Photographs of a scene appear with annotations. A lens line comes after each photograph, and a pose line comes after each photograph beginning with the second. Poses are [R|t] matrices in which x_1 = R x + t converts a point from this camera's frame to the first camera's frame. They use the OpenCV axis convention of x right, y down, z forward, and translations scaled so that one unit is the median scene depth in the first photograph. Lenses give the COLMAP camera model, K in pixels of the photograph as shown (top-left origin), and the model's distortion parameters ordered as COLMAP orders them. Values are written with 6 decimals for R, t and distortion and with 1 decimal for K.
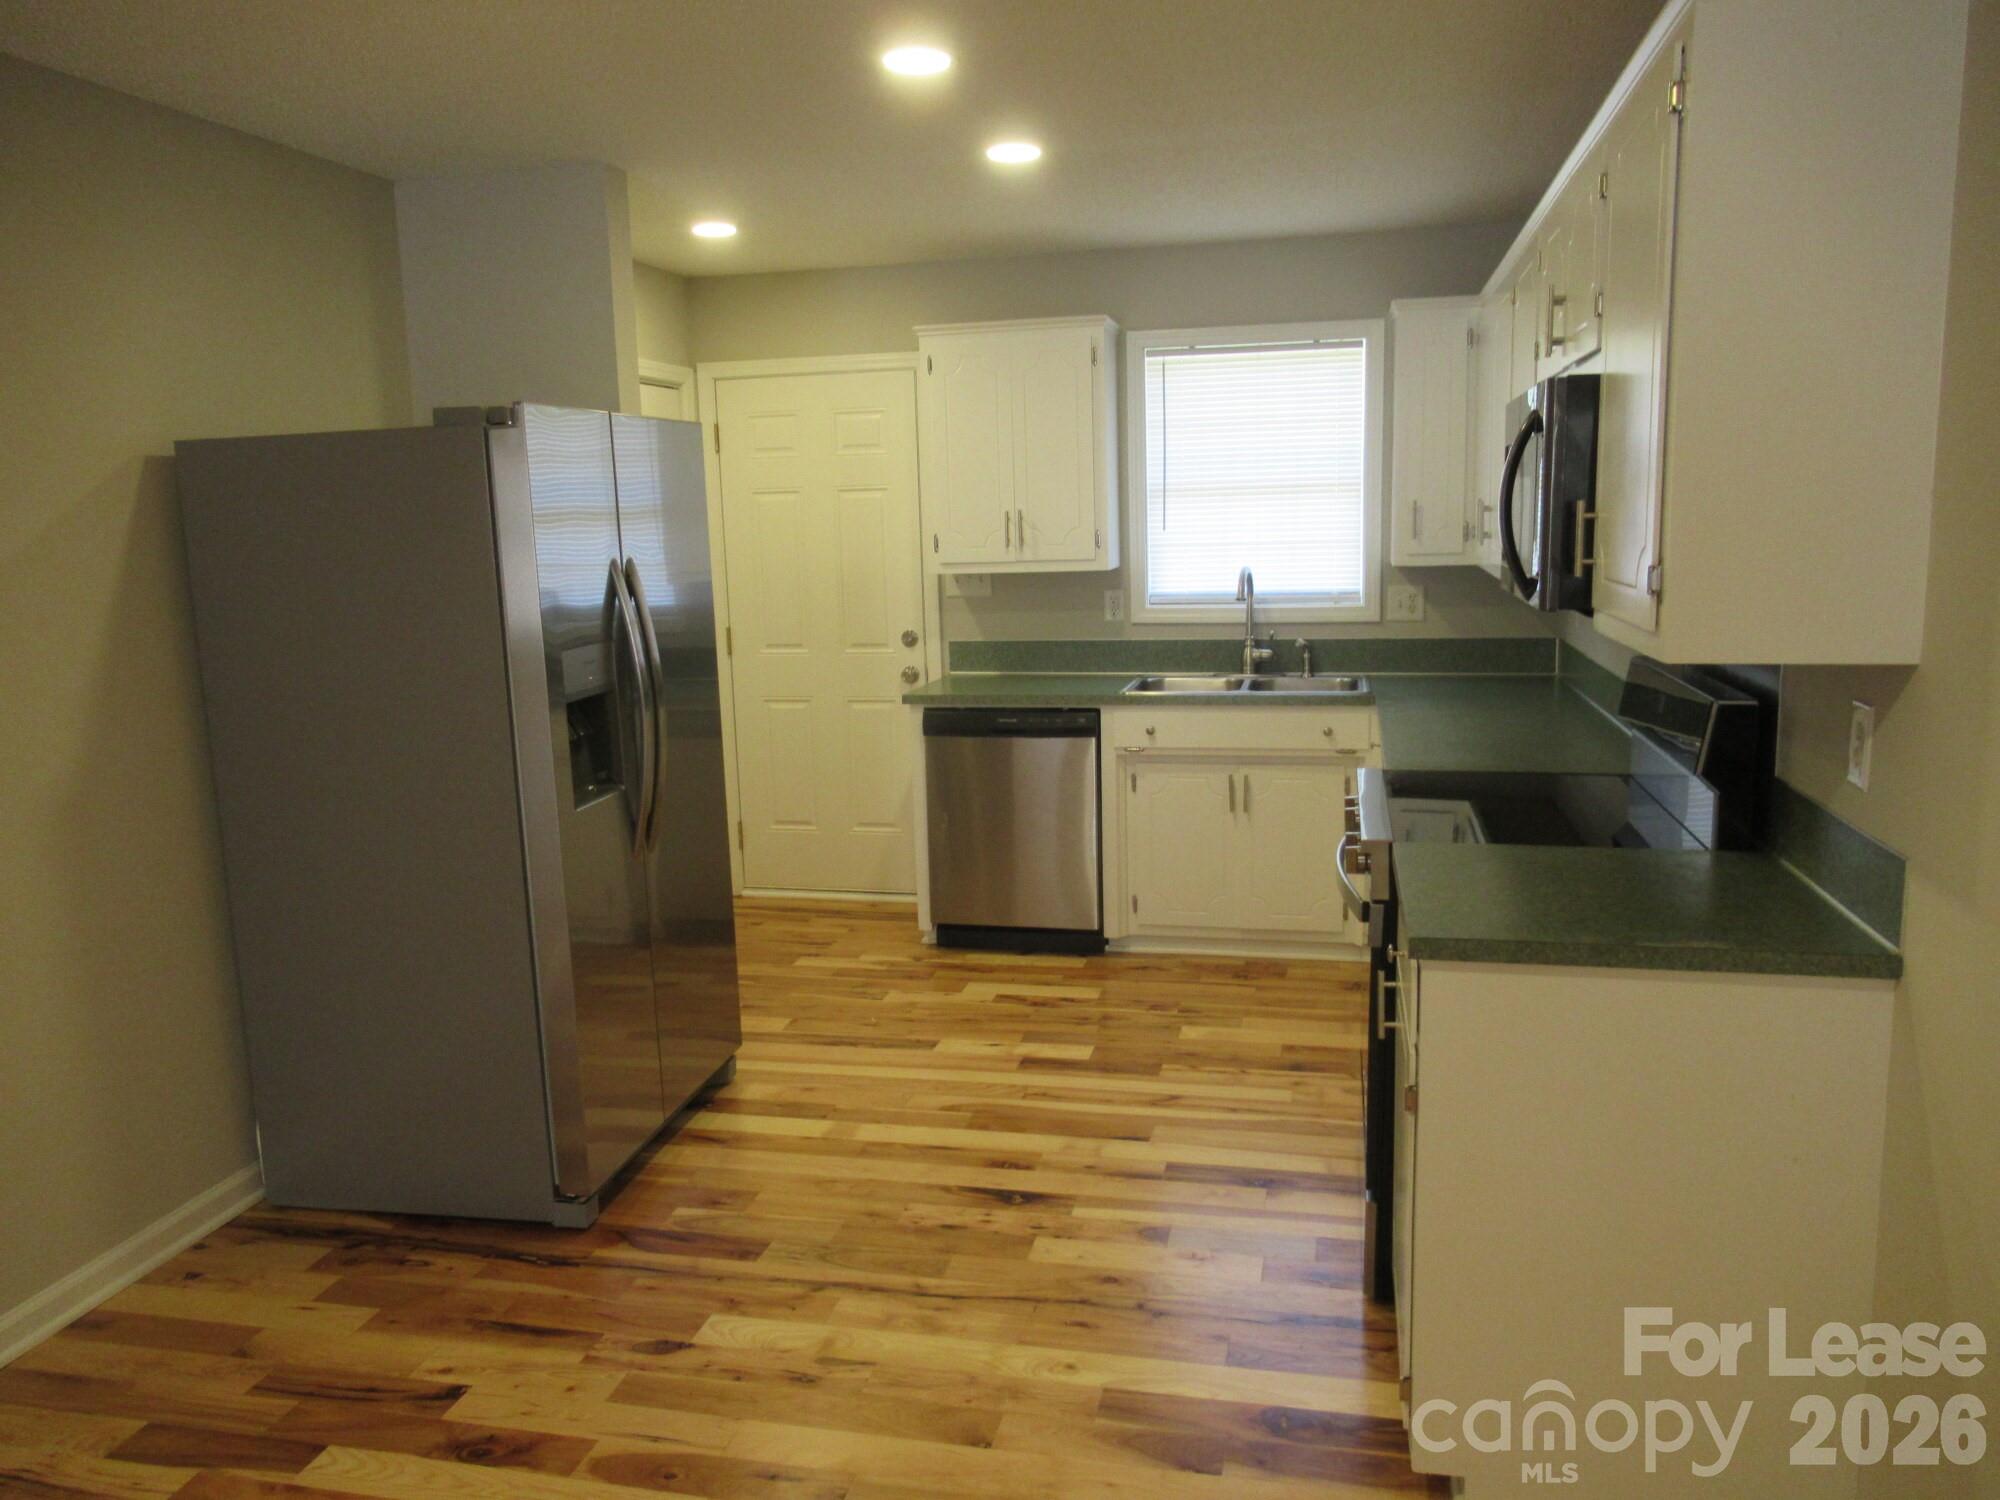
lens RADIAL K [[1468.5, 0, 1017.9], [0, 1468.5, 747.0], [0, 0, 1]] dist [-0.011595, 0.010797]
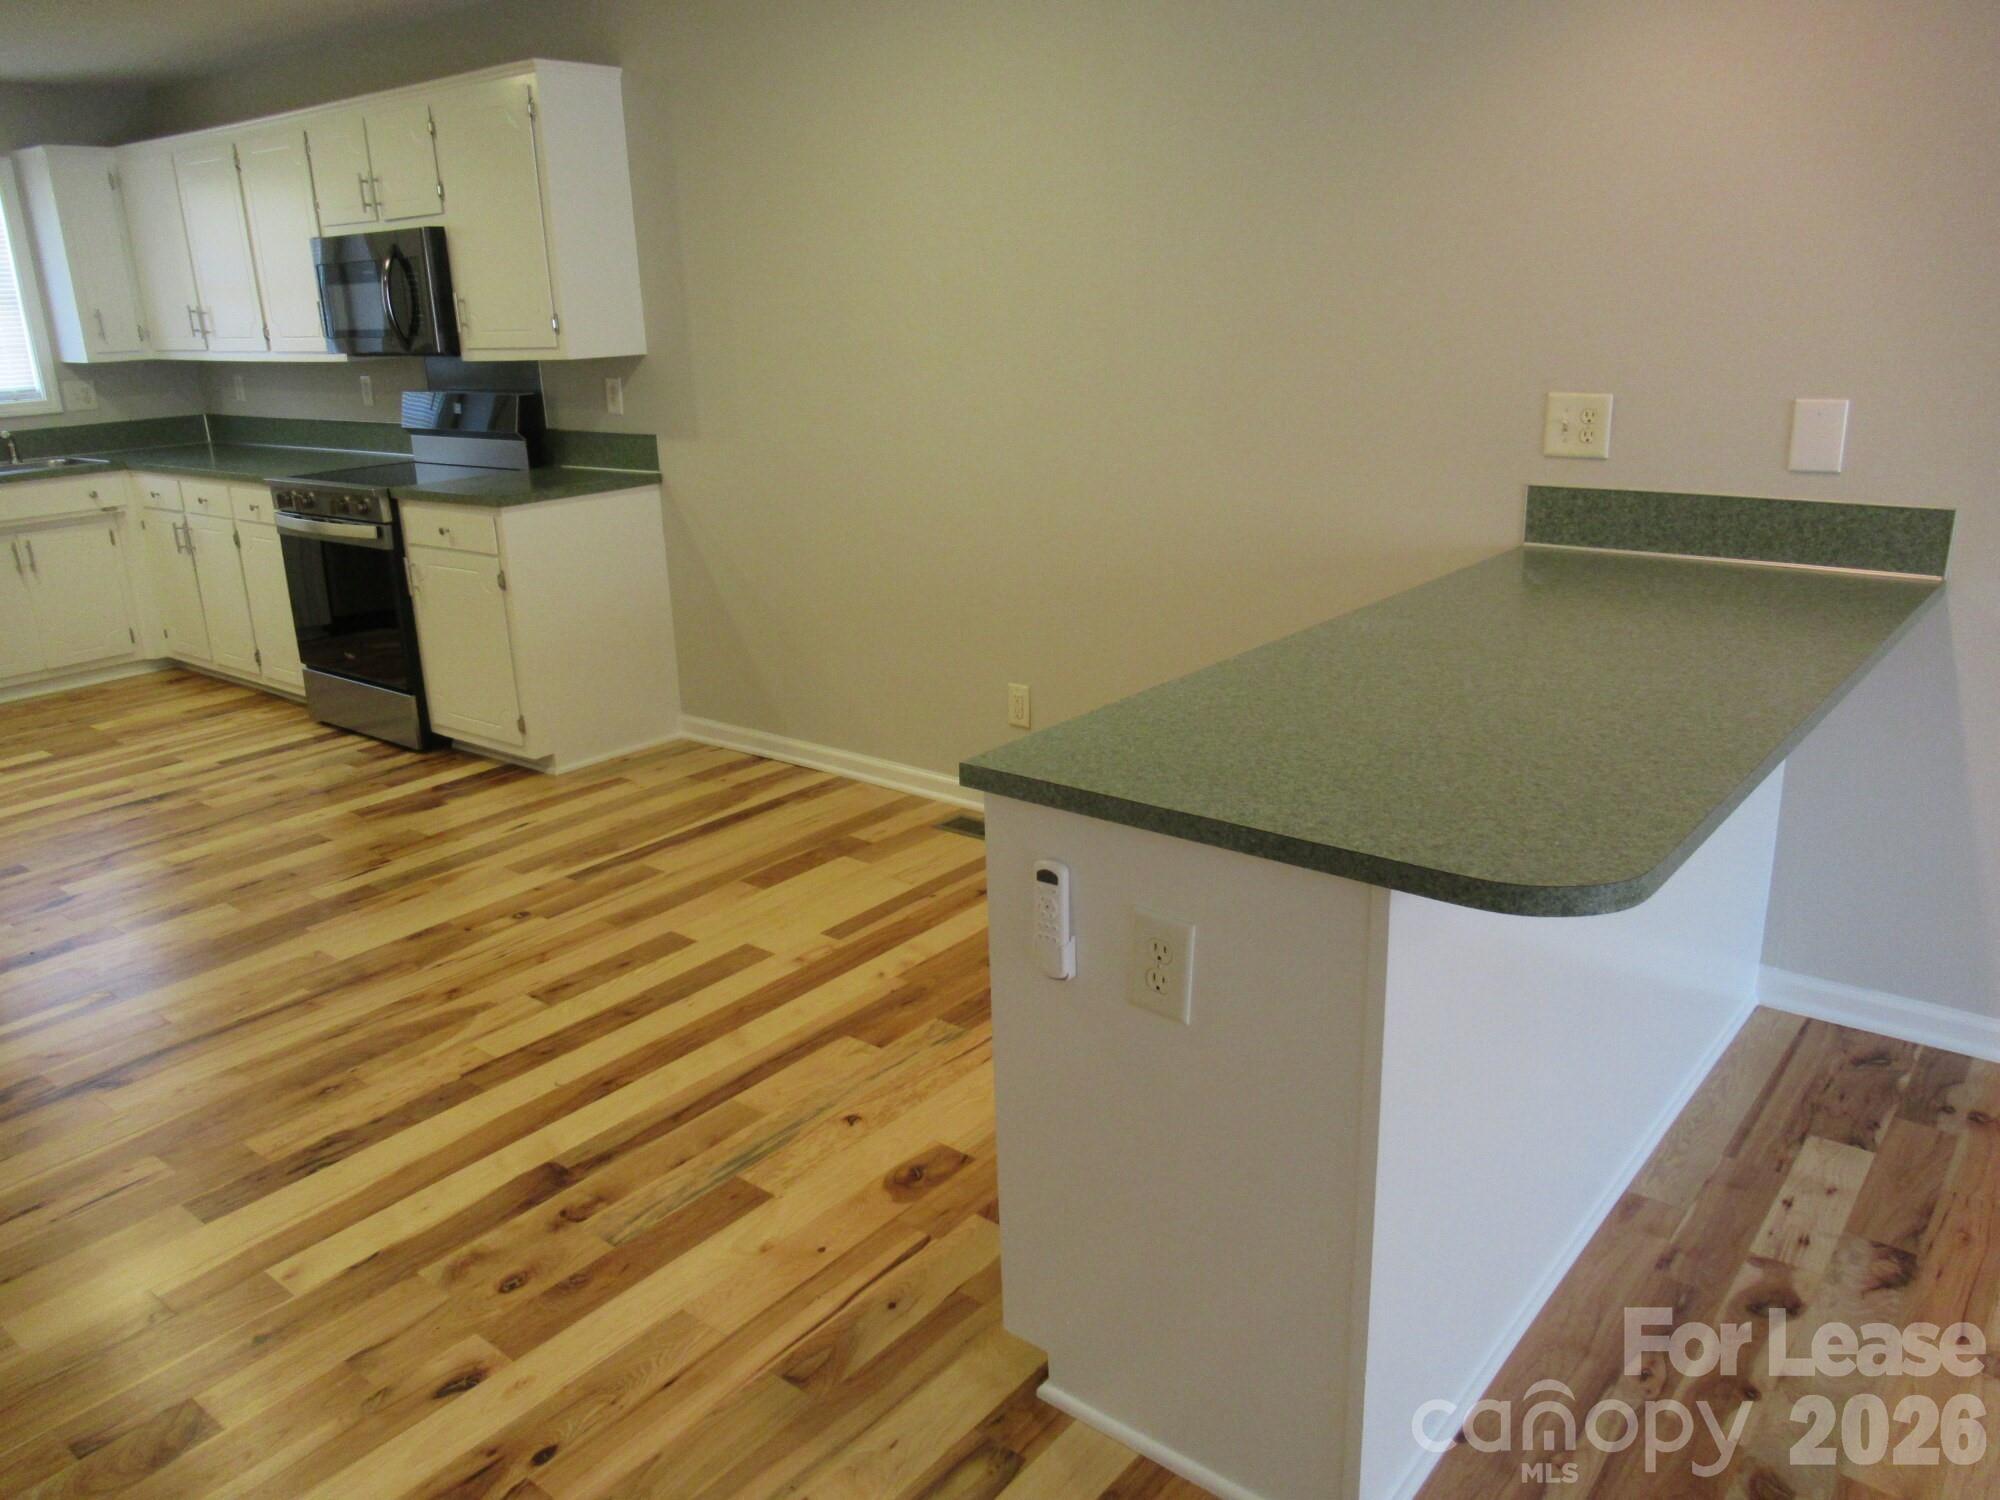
lens RADIAL K [[1468.5, 0, 972.8], [0, 1468.5, 736.6], [0, 0, 1]] dist [-0.011595, 0.010797]
pose [[0.451545, -0.253564, 0.855461, -0.596252], [0.169423, 0.965693, 0.196809, 0.073091], [-0.876016, 0.056066, 0.479013, -0.273659]]
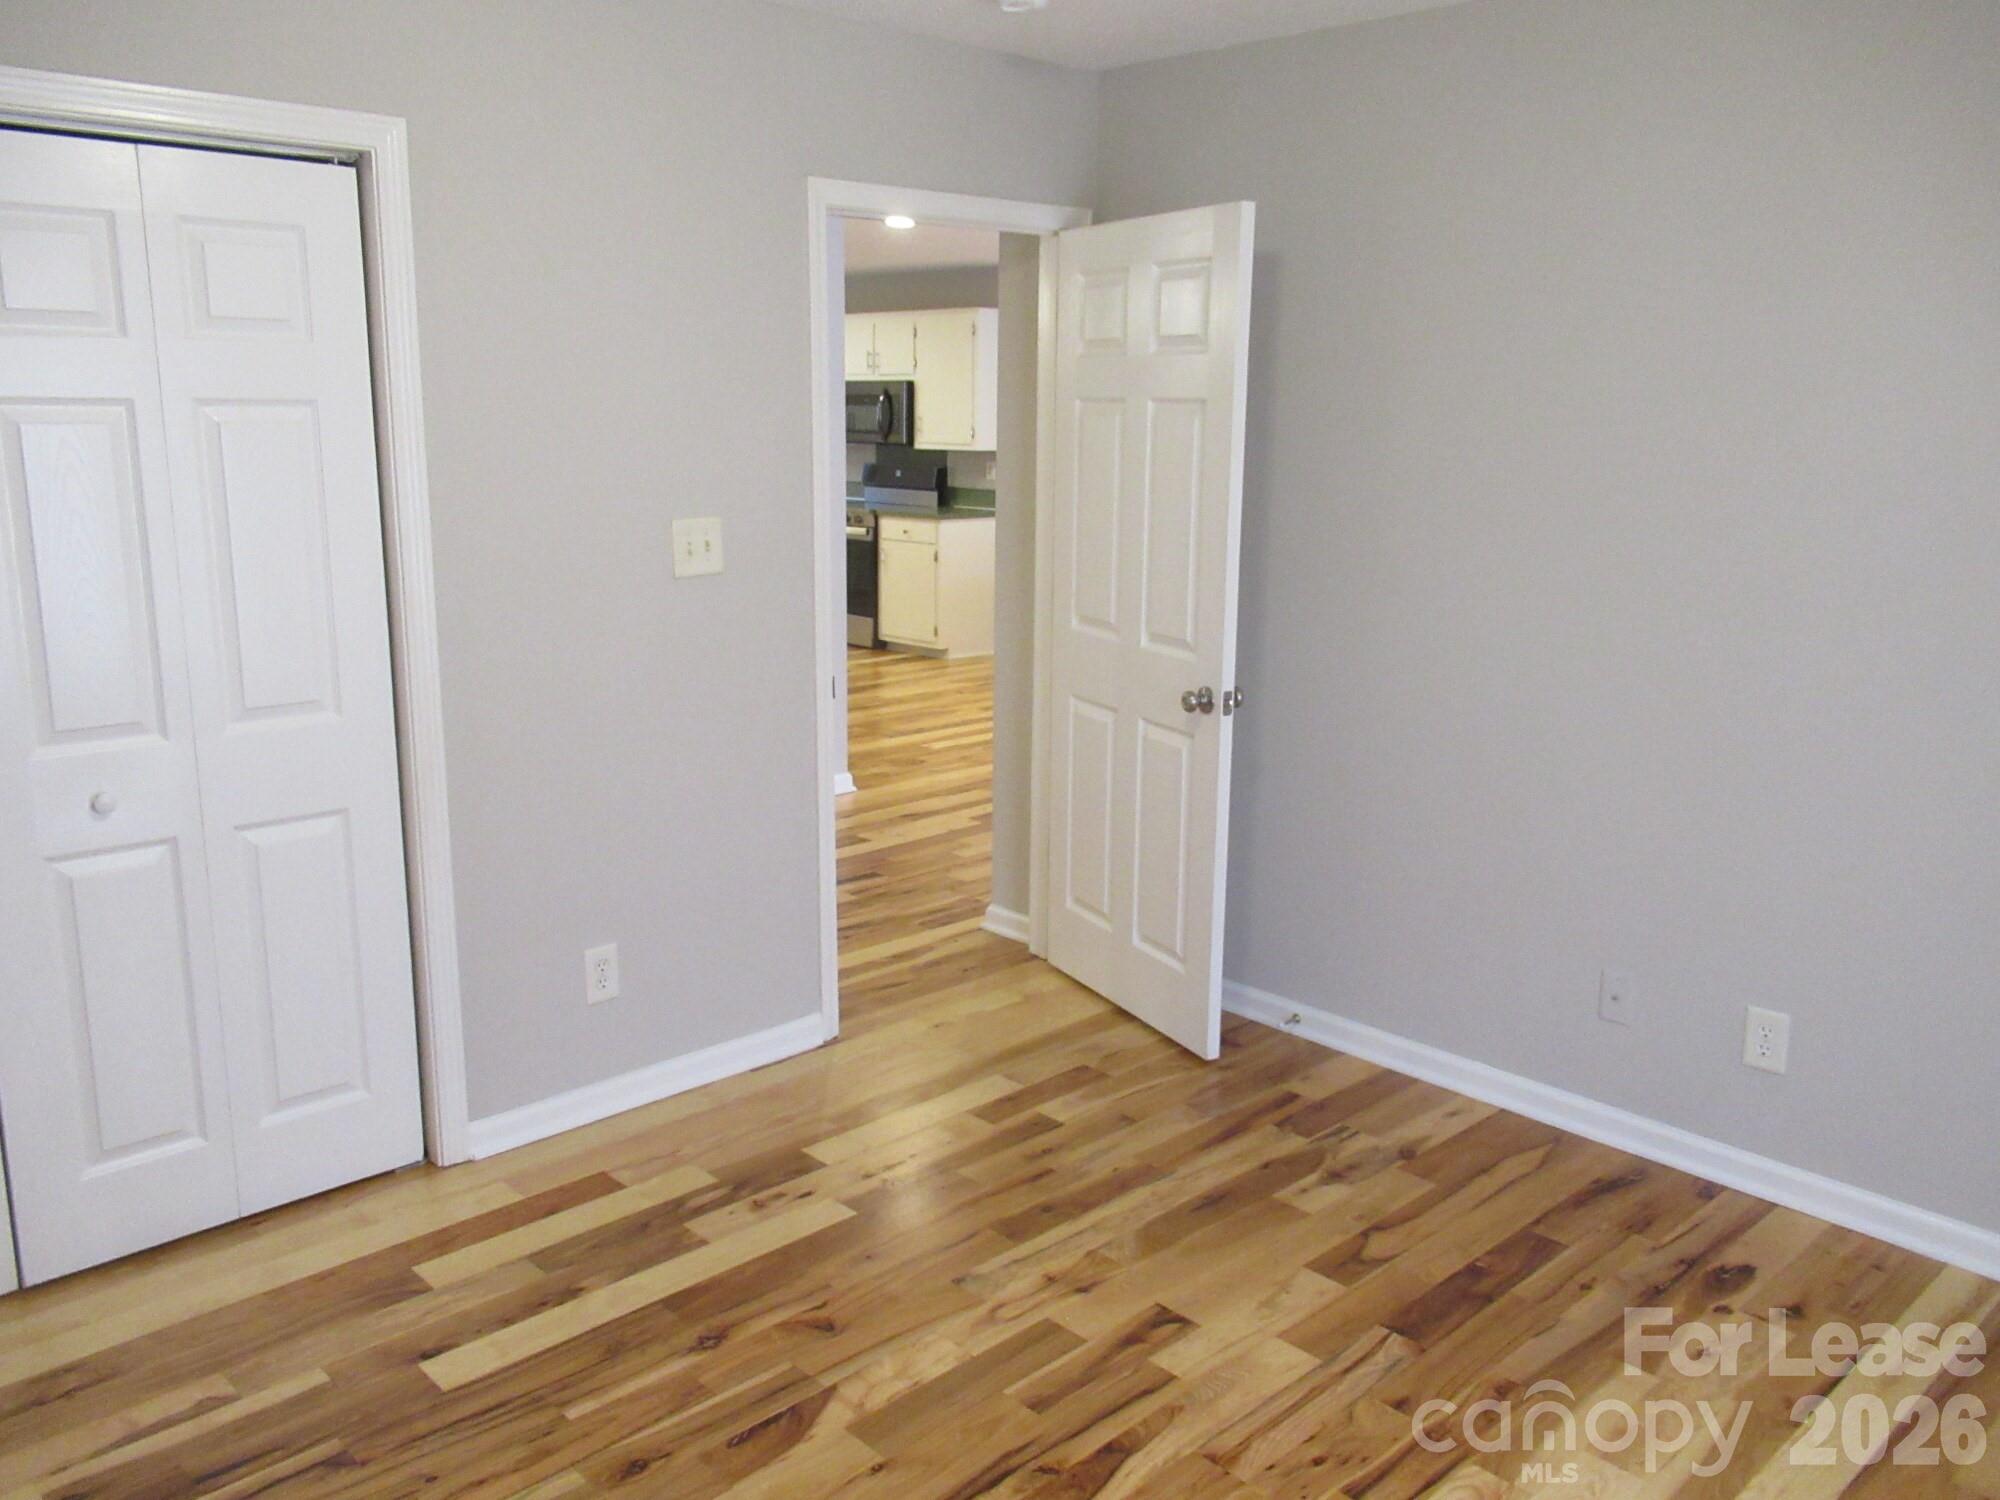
lens RADIAL K [[1632.6, 0, 1003.6], [0, 1632.6, 736.1], [0, 0, 1]] dist [0.011964, 0.003734]
pose [[0.534837, -0.139246, 0.833403, -1.677817], [0.108826, 0.989464, 0.095482, 0.150740], [-0.837918, 0.039629, 0.544356, -0.789510]]
